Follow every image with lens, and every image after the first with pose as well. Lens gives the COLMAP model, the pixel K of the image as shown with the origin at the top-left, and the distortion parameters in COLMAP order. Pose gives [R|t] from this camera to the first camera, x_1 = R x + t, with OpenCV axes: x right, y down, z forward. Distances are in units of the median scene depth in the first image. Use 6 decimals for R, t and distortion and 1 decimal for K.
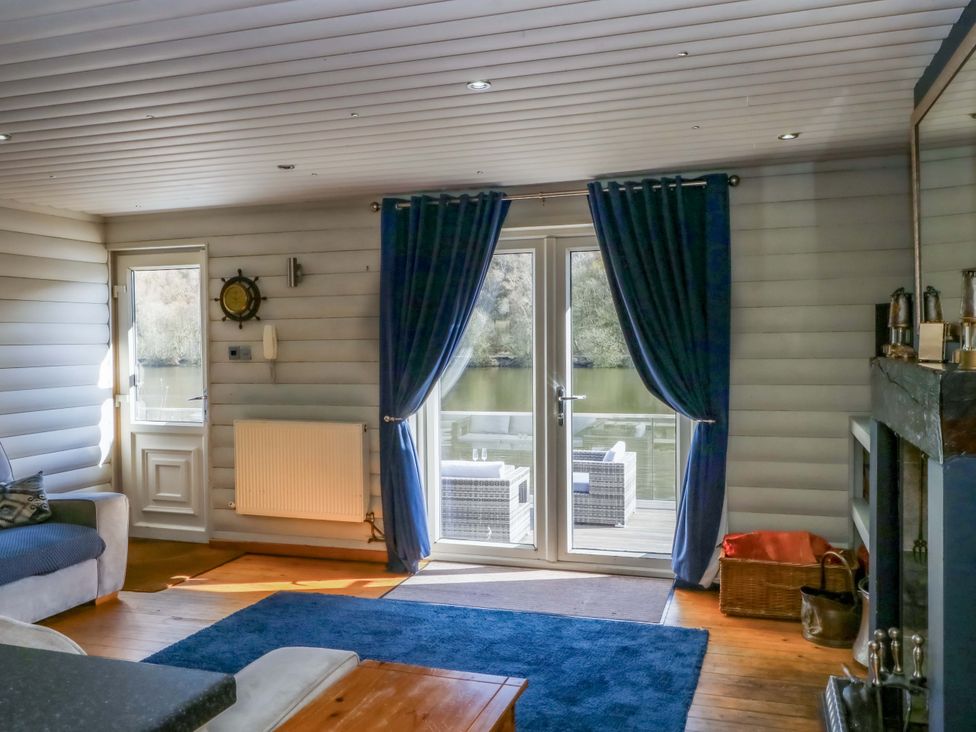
lens RADIAL K [[853.8, 0, 488.0], [0, 853.8, 366.0], [0, 0, 1]] dist [-0.004011, -0.004927]
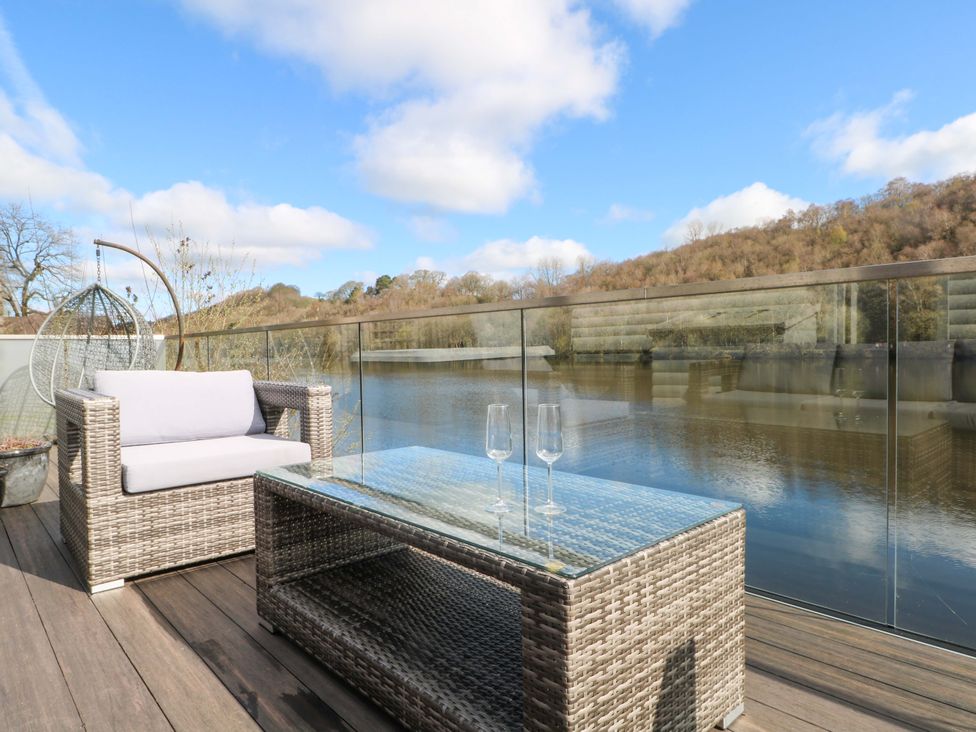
lens RADIAL K [[608.3, 0, 483.5], [0, 608.3, 365.9], [0, 0, 1]] dist [0.004459, -0.012617]
pose [[0.847260, 0.012258, -0.531036, 0.039541], [-0.007674, 0.999912, 0.010838, 0.062827], [0.531122, -0.005107, 0.847280, 0.634479]]
